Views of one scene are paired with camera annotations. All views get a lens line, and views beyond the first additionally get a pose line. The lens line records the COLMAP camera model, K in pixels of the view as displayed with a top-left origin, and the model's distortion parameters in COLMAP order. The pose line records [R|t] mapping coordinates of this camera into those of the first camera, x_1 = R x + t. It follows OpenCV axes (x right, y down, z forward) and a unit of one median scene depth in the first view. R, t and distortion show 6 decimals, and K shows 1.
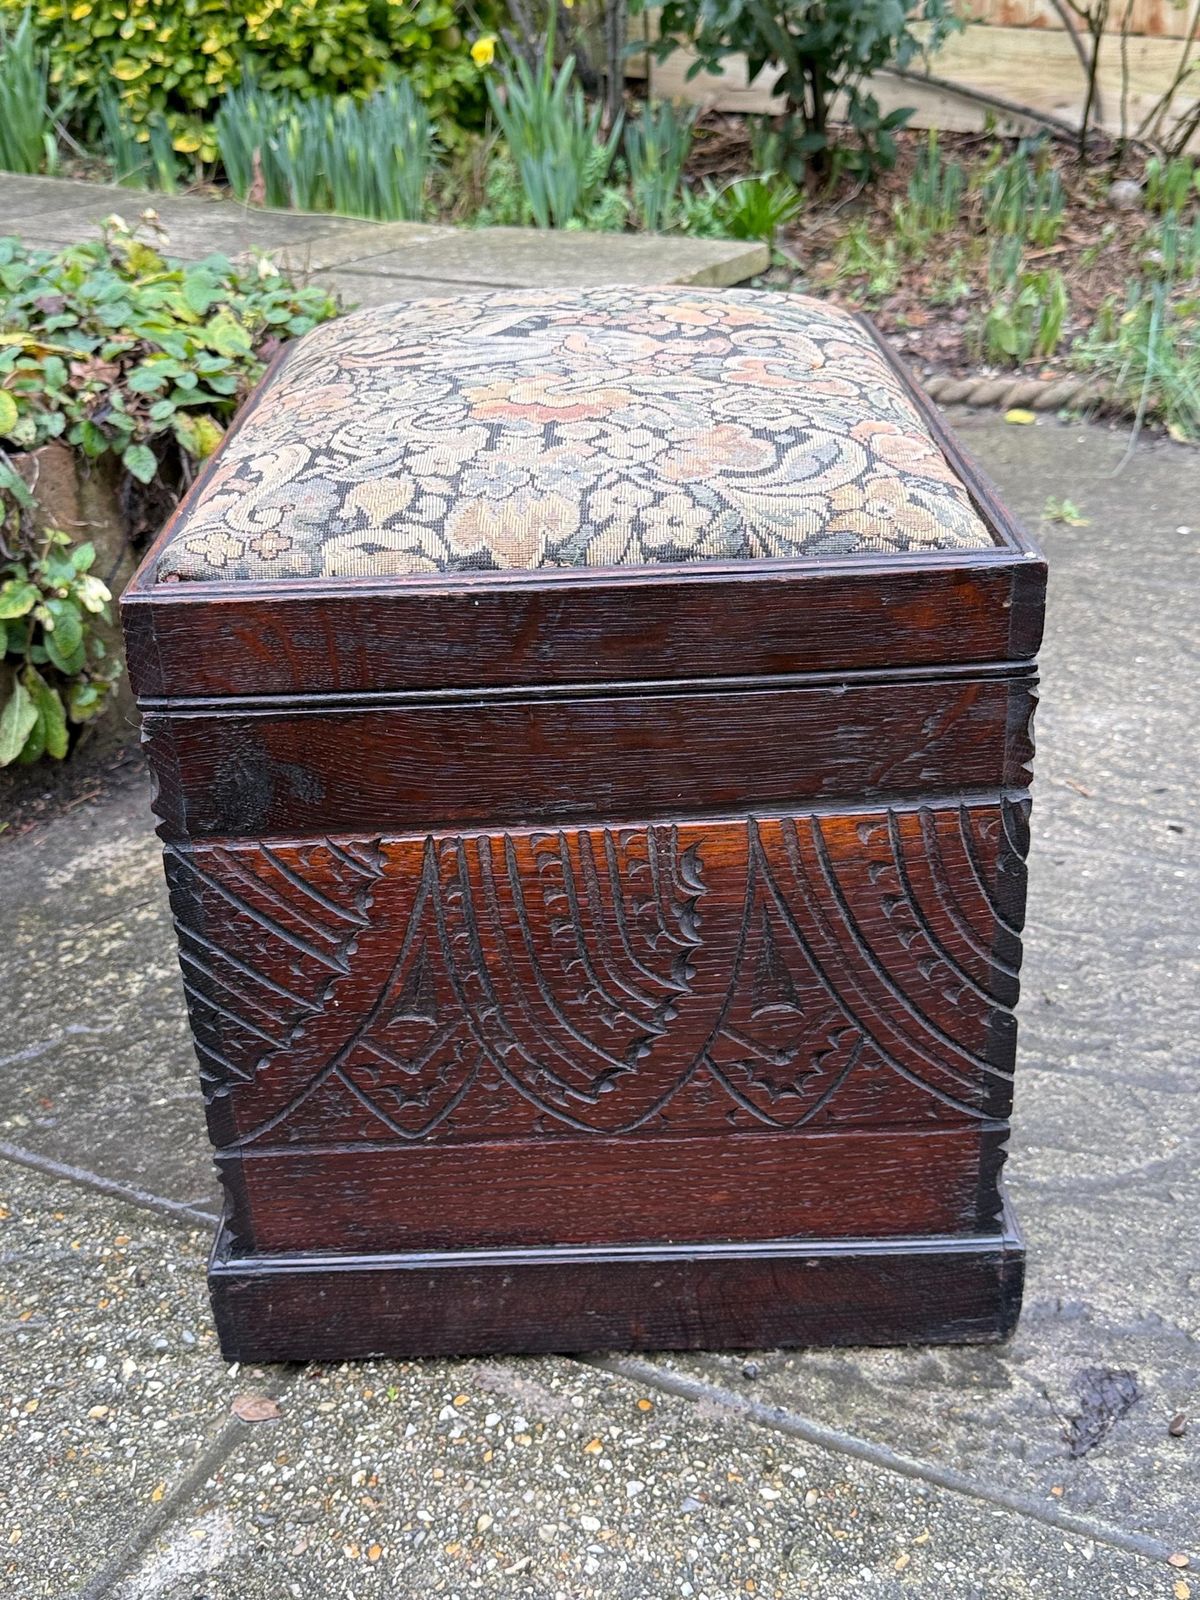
lens RADIAL K [[1703.9, 0, 600.0], [0, 1703.9, 800.0], [0, 0, 1]] dist [0.173827, -0.407108]
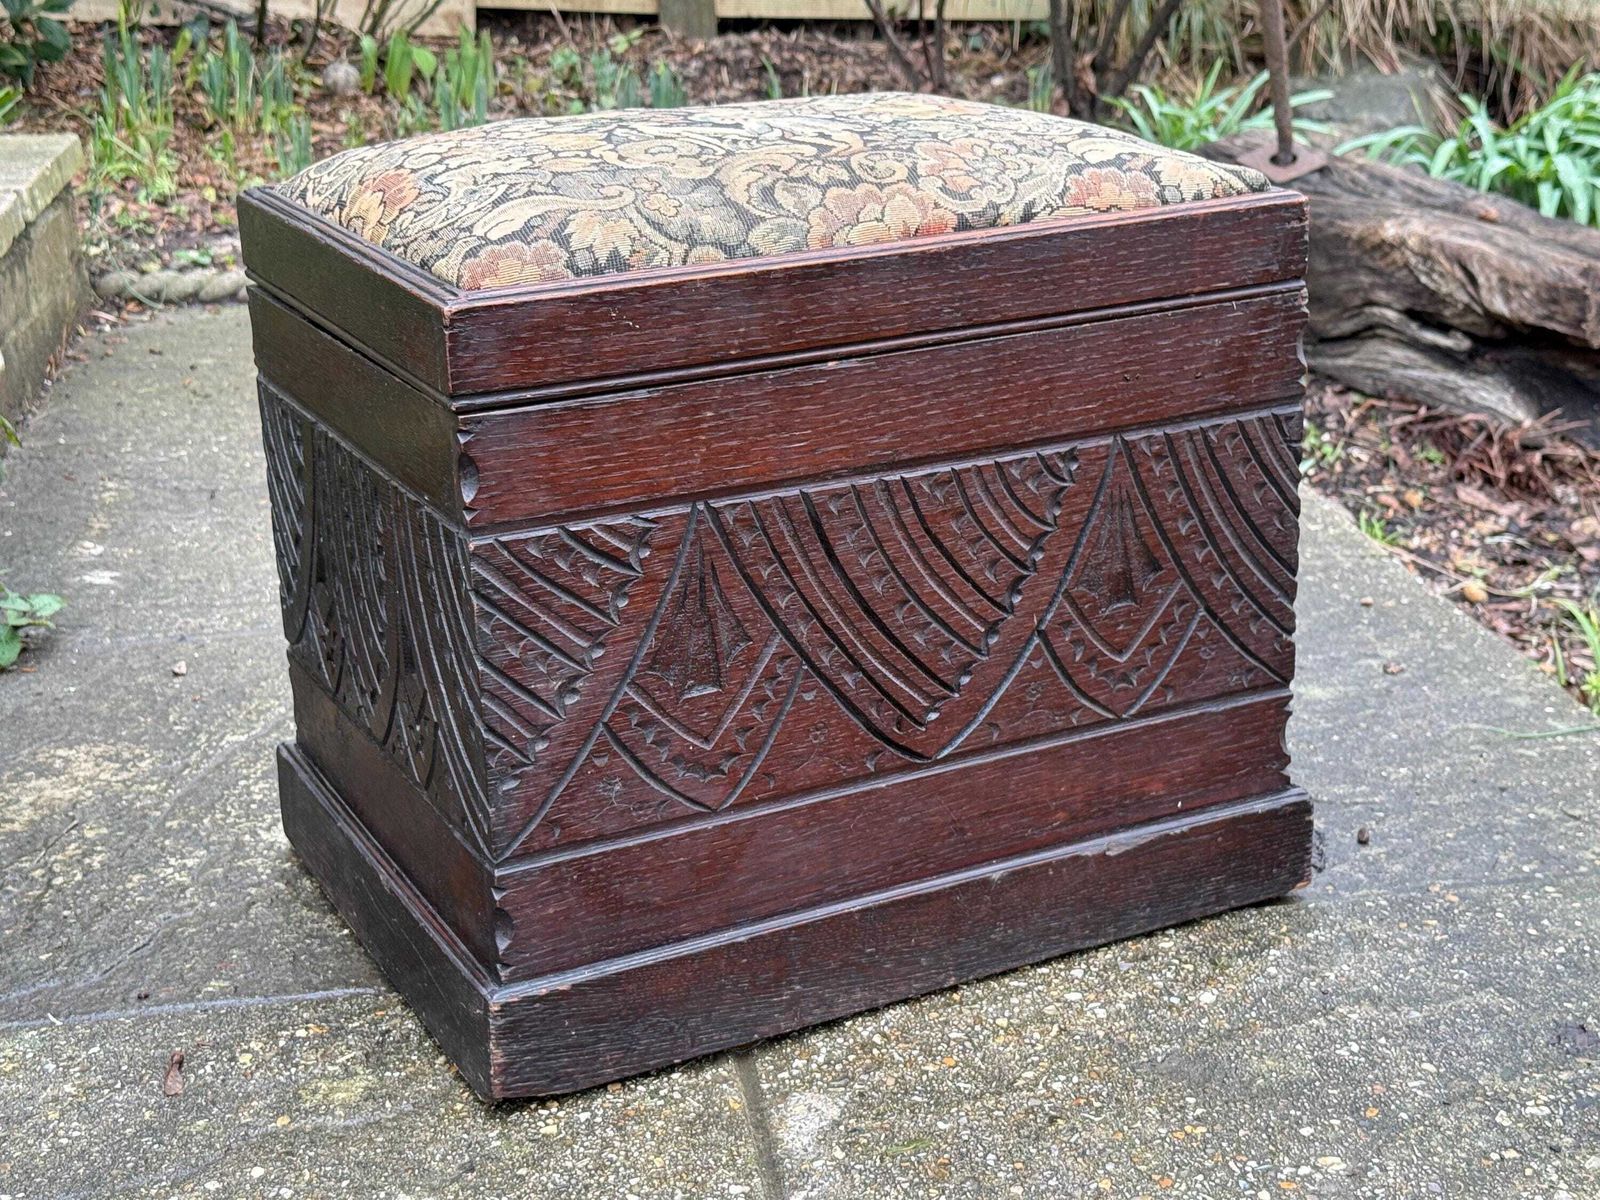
lens RADIAL K [[2452.3, 0, 791.6], [0, 2452.3, 609.2], [0, 0, 1]] dist [0.153618, -0.245208]
pose [[0.817425, -0.176646, 0.548281, -1.010540], [0.257676, 0.963411, -0.073772, 0.223129], [-0.515188, 0.201582, 0.833034, -0.364136]]
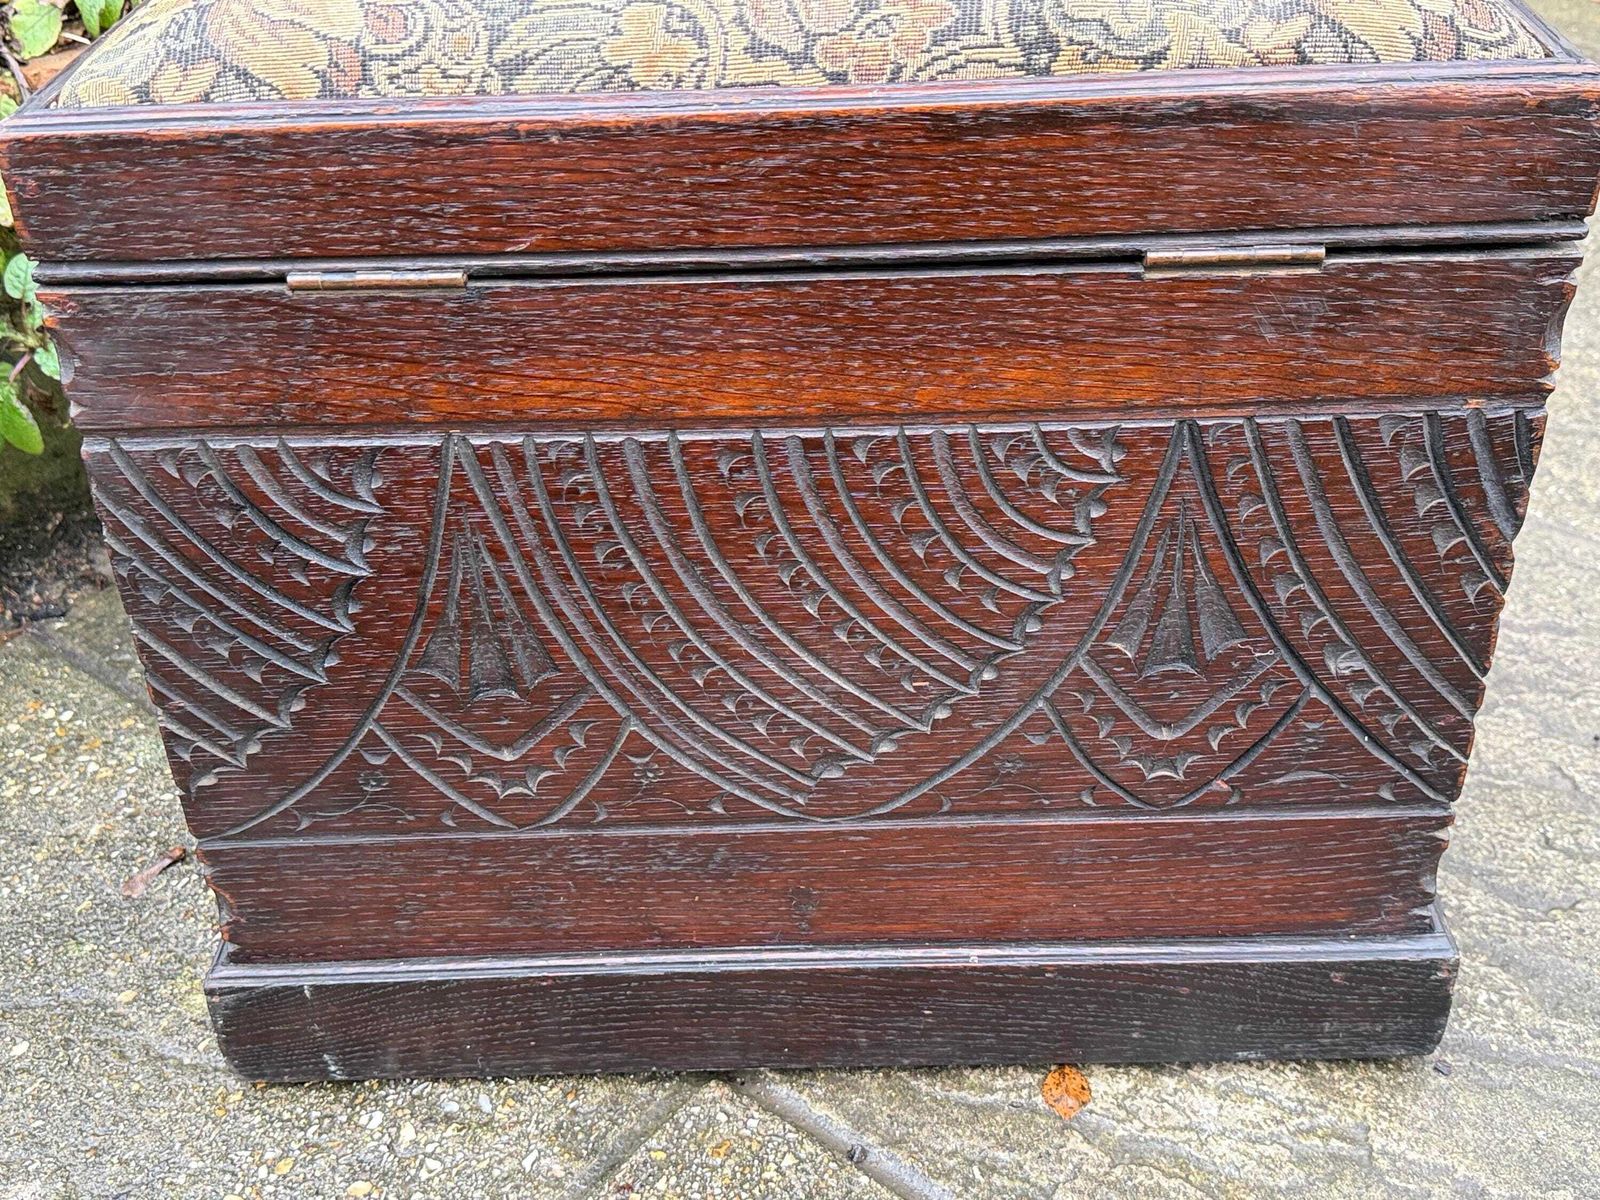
lens RADIAL K [[1712.8, 0, 836.2], [0, 1712.8, 599.9], [0, 0, 1]] dist [0.171470, -0.411231]
pose [[0.980904, 0.127788, -0.146622, 0.013398], [-0.106560, 0.983751, 0.144494, -0.061710], [0.162704, -0.126110, 0.978582, 0.289089]]
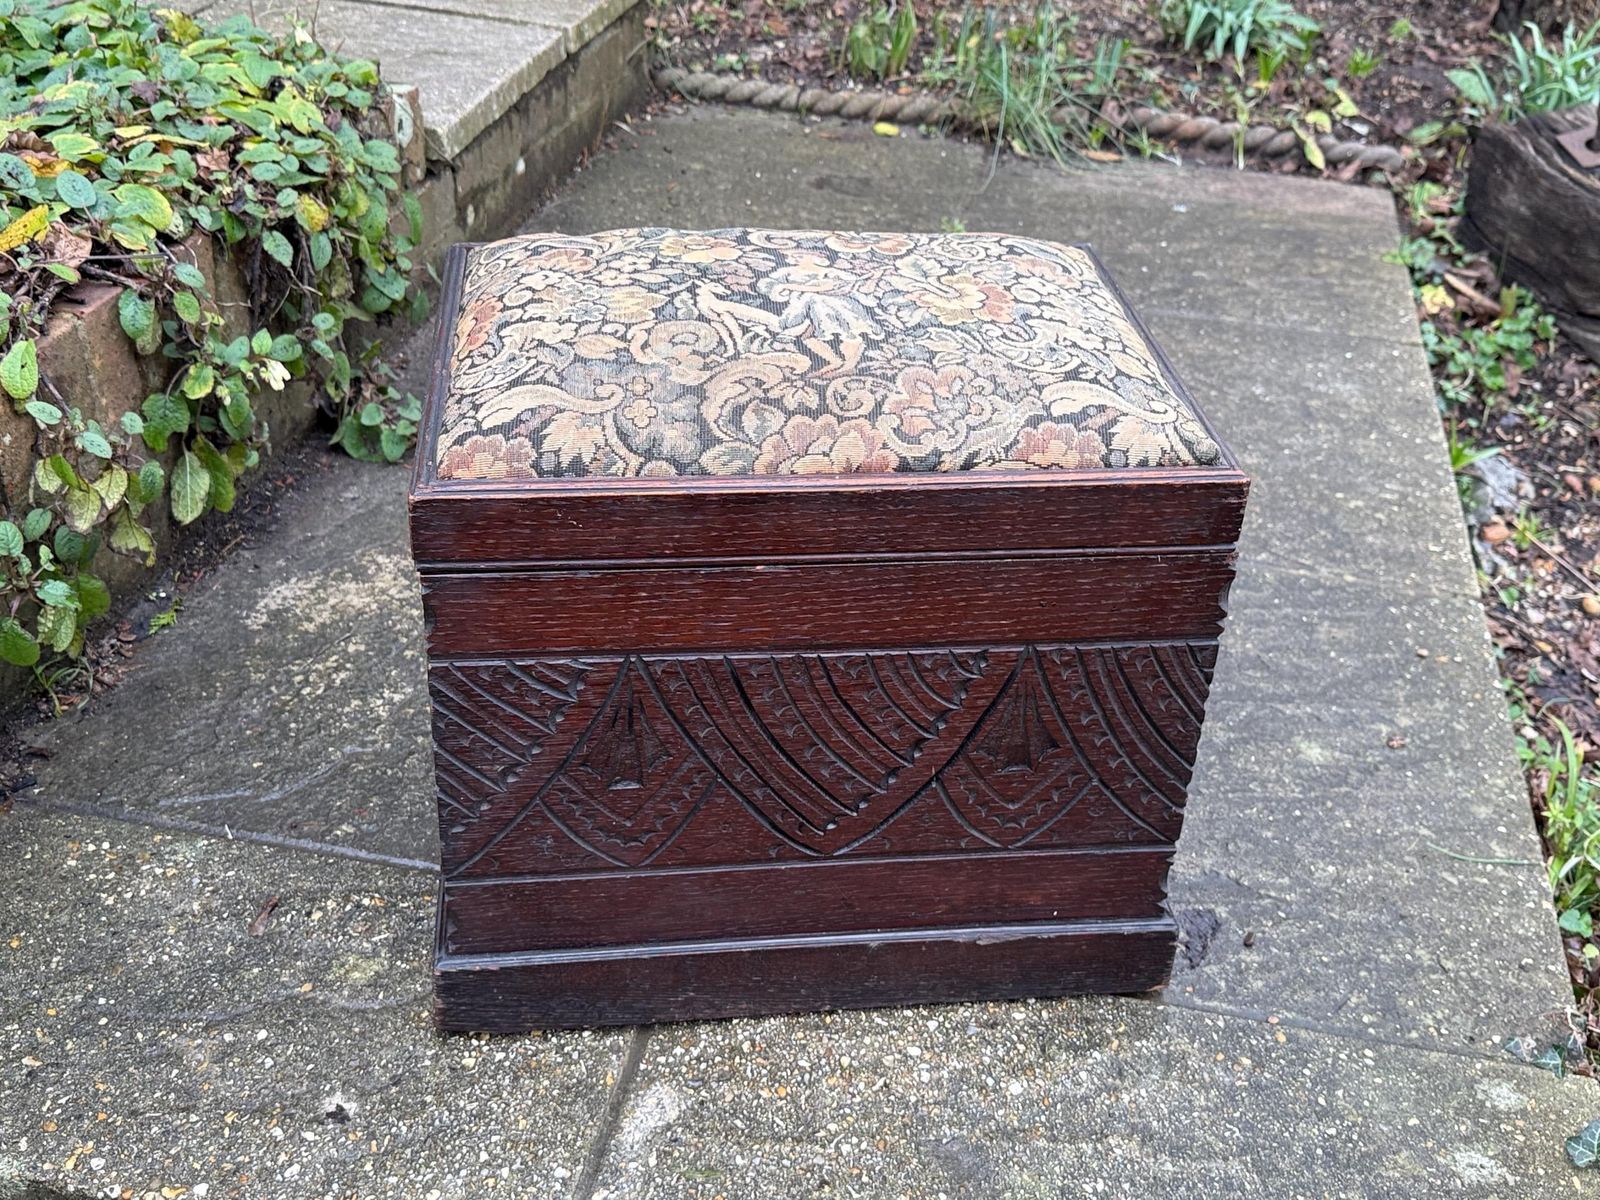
lens RADIAL K [[1687.3, 0, 798.4], [0, 1687.3, 586.4], [0, 0, 1]] dist [0.217888, -0.552522]
pose [[0.960383, -0.075317, 0.268311, -0.448722], [0.046962, 0.992757, 0.110580, -0.145298], [-0.274697, -0.093599, 0.956965, -0.339187]]
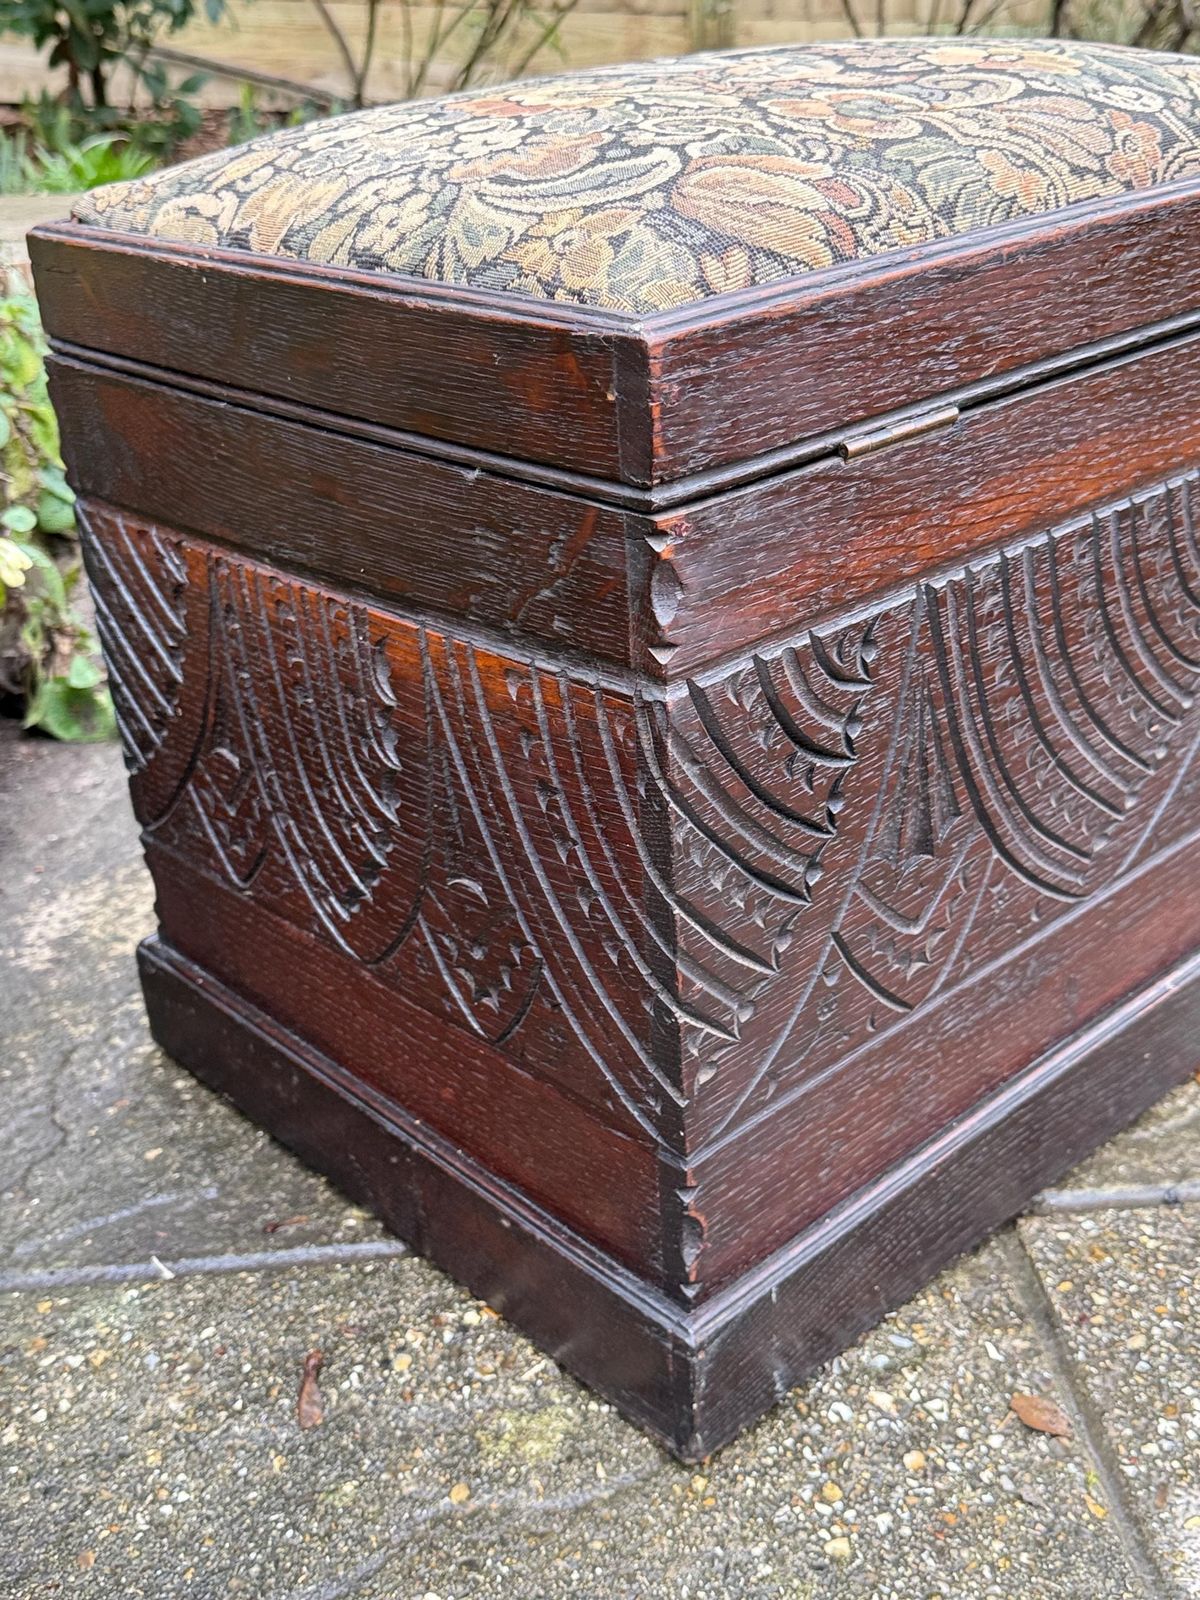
lens RADIAL K [[1720.1, 0, 581.7], [0, 1720.1, 795.8], [0, 0, 1]] dist [0.180878, -0.442745]
pose [[0.860027, -0.224261, 0.458323, -0.724702], [0.237844, 0.970878, 0.028752, 0.021721], [-0.451424, 0.084282, 0.888320, 0.392314]]
